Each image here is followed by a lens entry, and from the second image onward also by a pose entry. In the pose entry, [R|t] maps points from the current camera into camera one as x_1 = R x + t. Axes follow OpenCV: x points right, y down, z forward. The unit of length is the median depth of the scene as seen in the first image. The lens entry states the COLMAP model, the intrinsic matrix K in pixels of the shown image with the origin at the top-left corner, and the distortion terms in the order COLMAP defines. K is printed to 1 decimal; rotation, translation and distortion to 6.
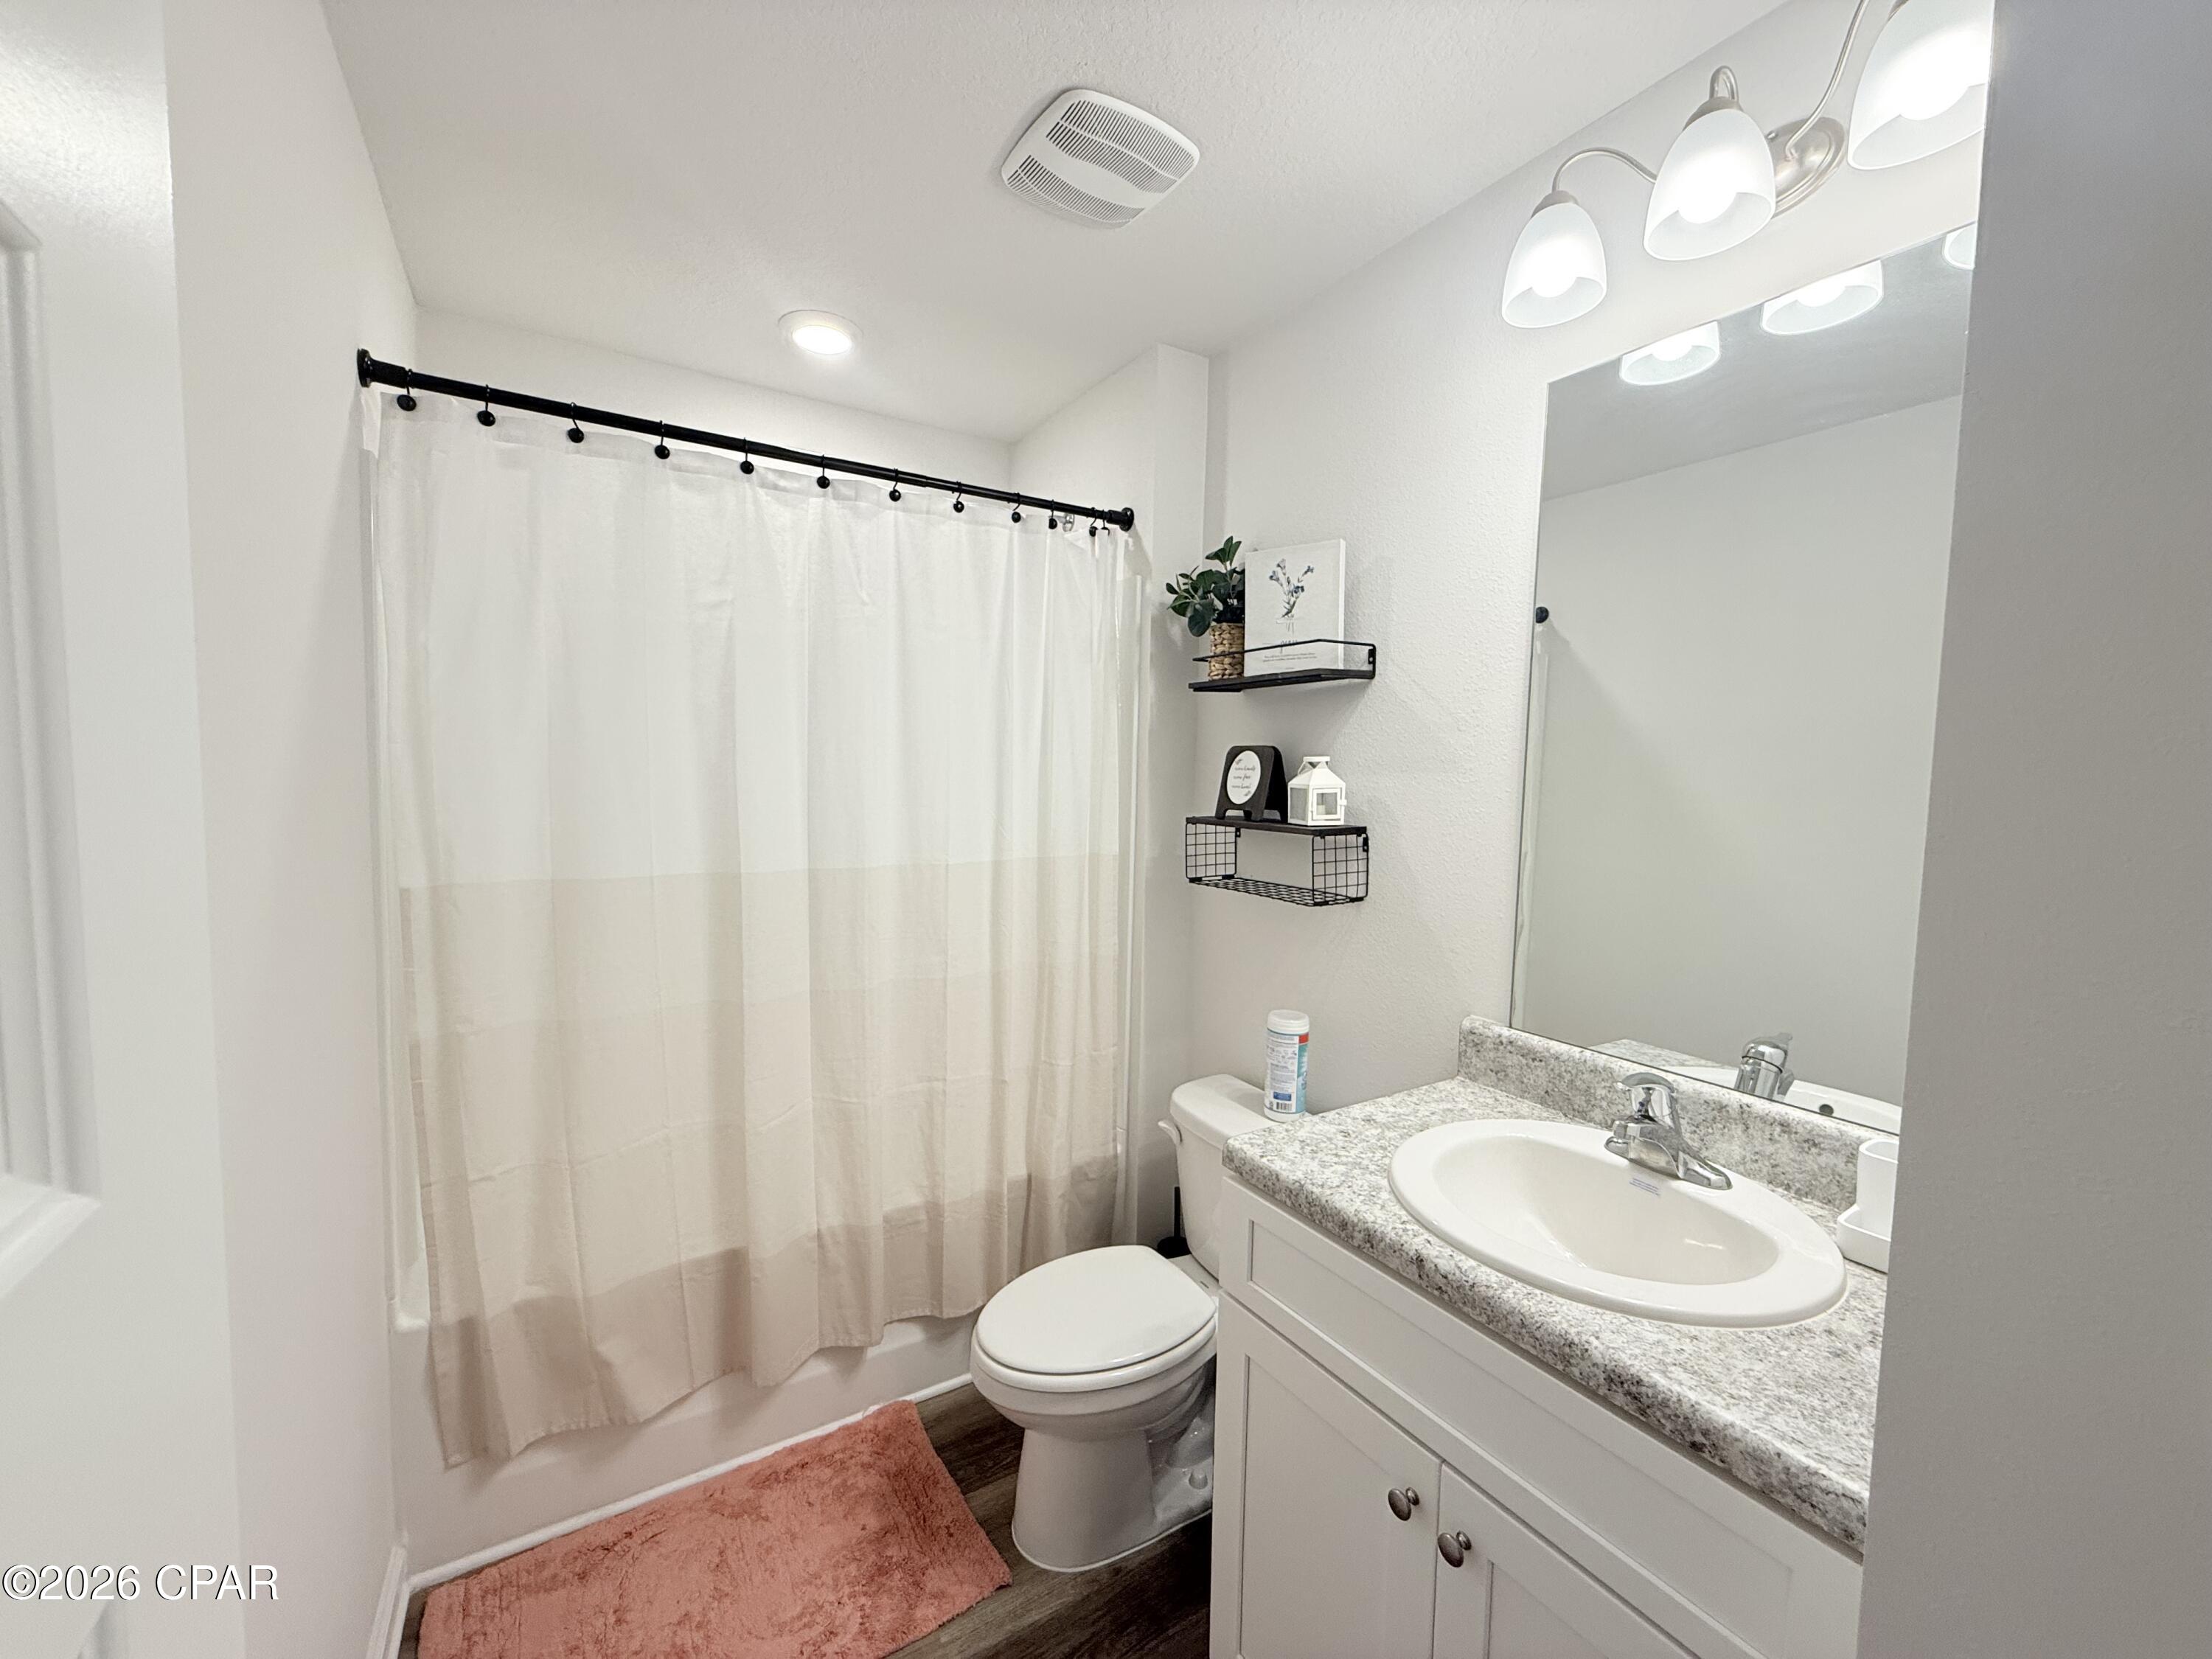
lens RADIAL K [[878.8, 0, 1103.0], [0, 878.8, 834.6], [0, 0, 1]] dist [-0.001259, 0.000372]
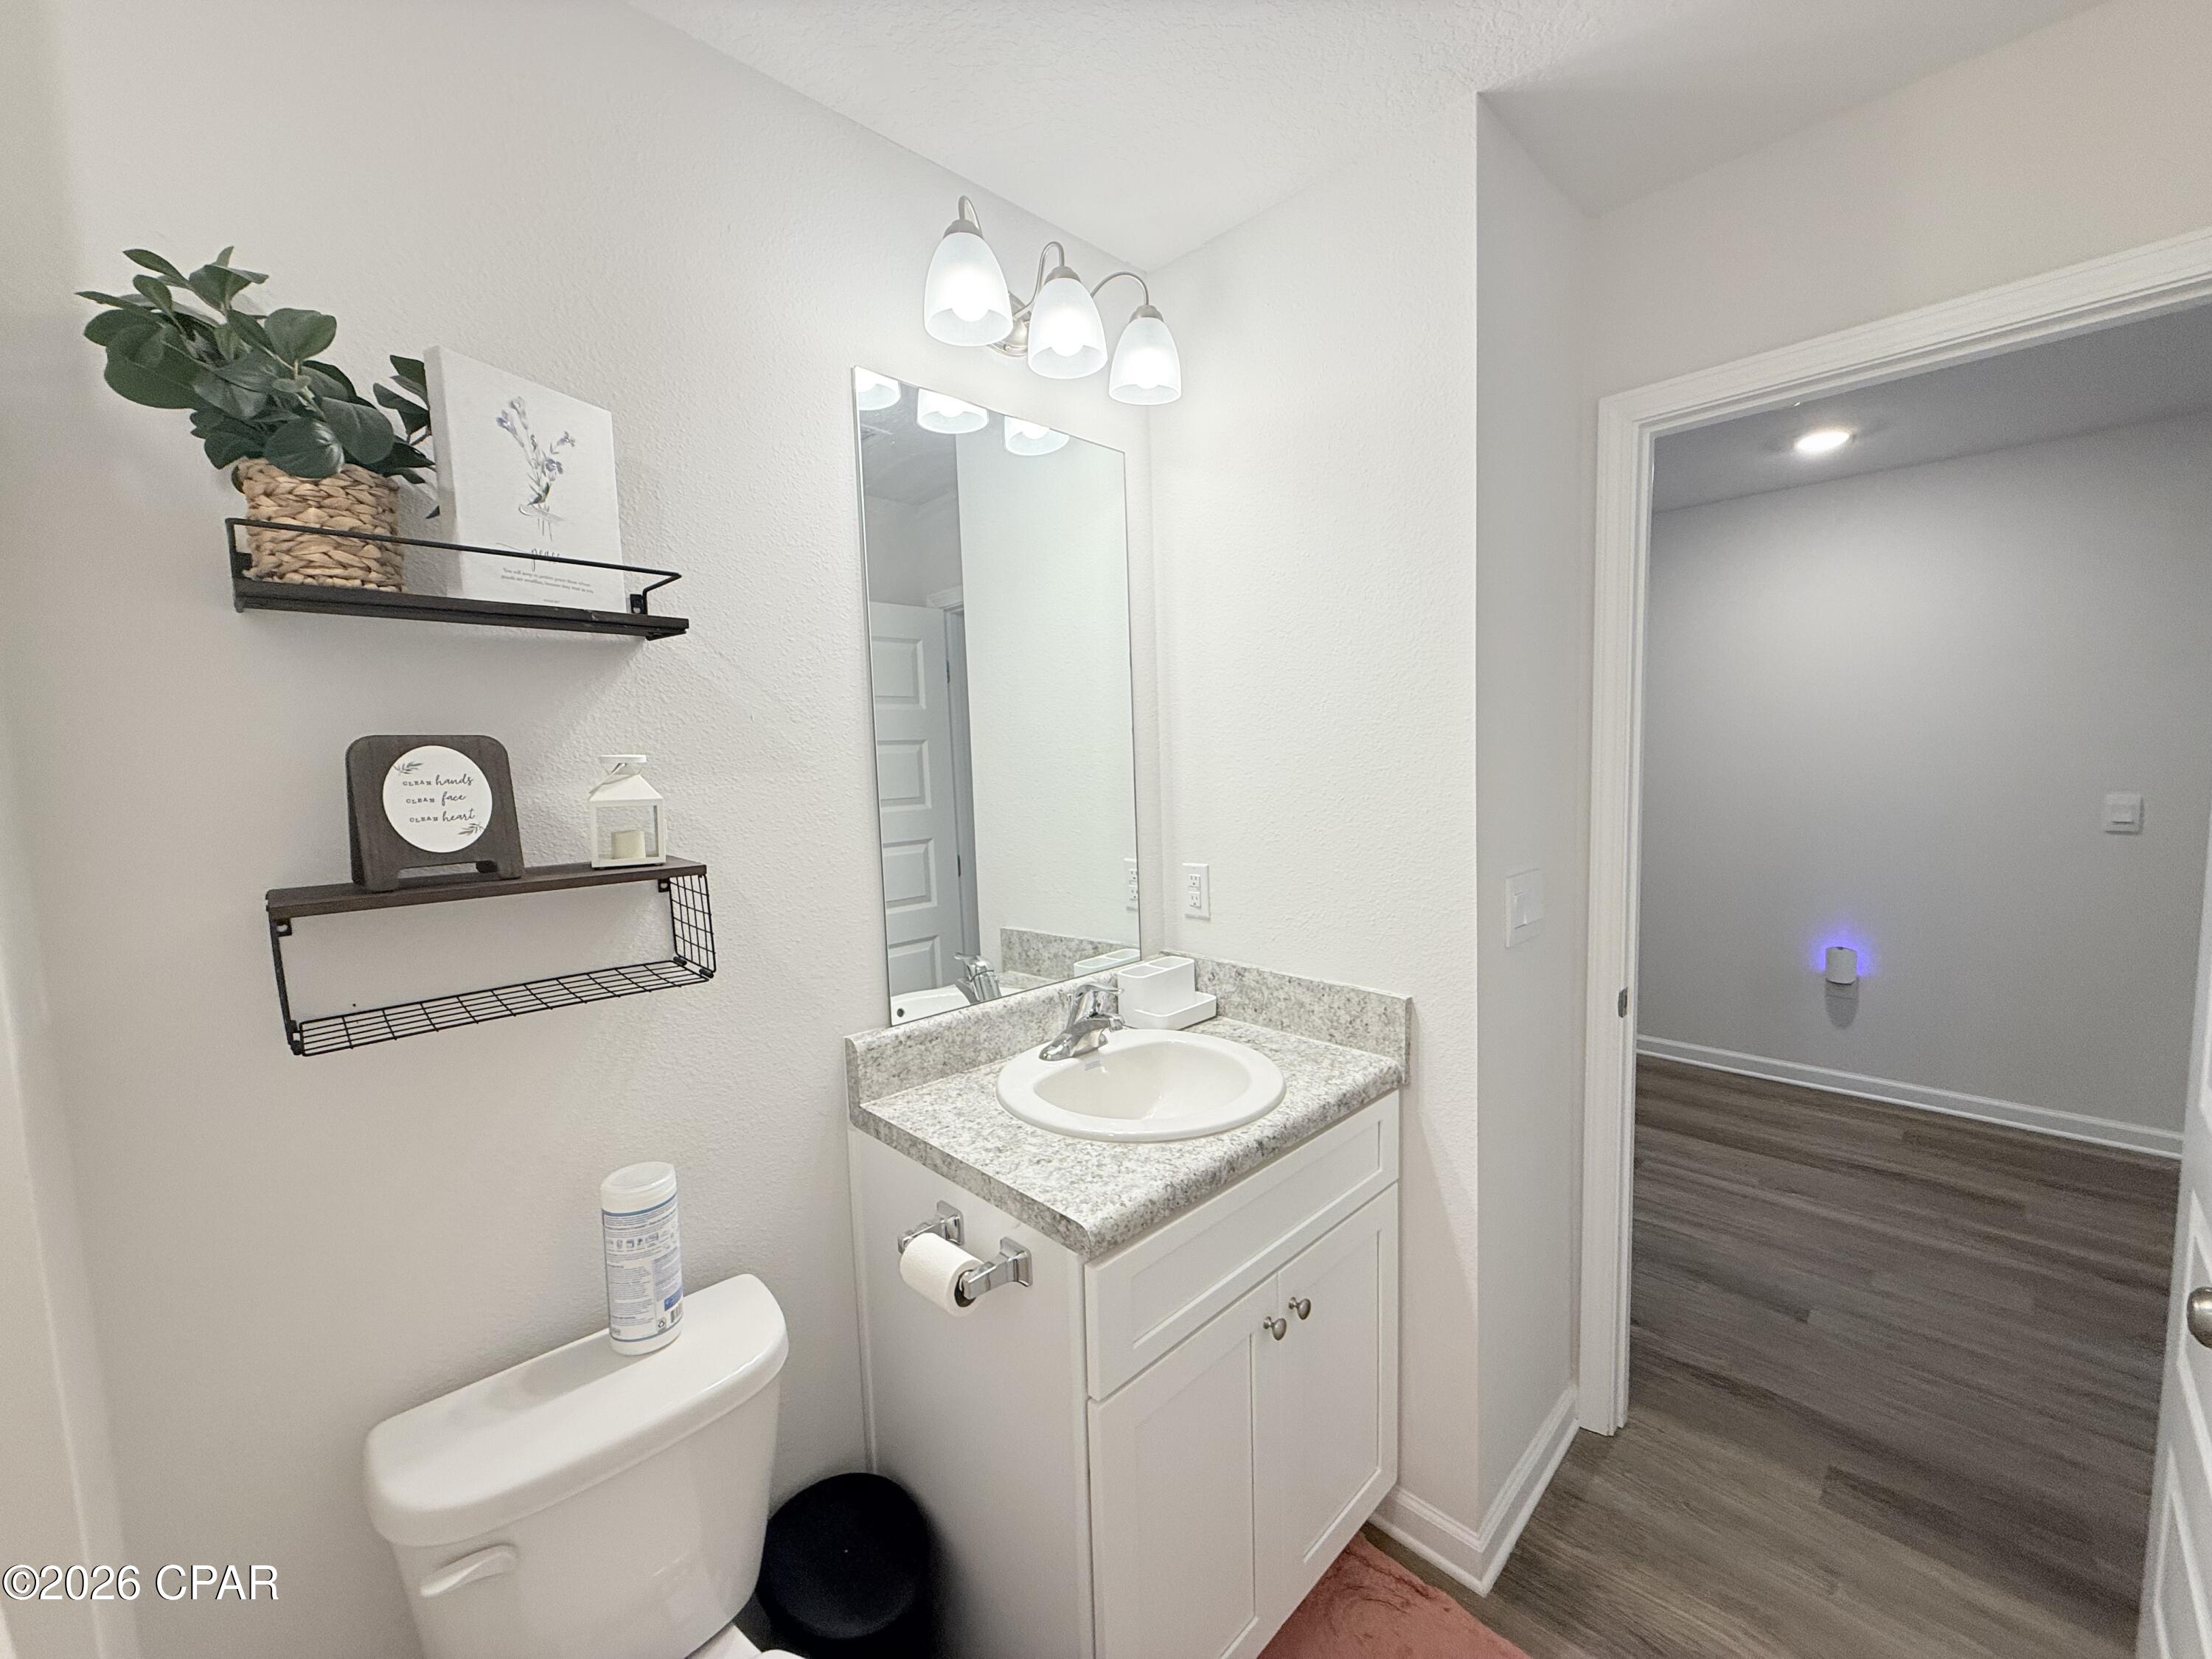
lens RADIAL K [[878.8, 0, 1105.2], [0, 878.8, 832.1], [0, 0, 1]] dist [-0.001259, 0.000372]
pose [[-0.212963, -0.099712, 0.971959, -0.605792], [0.092156, 0.988294, 0.121580, -0.107746], [-0.972704, 0.115464, -0.201281, 1.093666]]
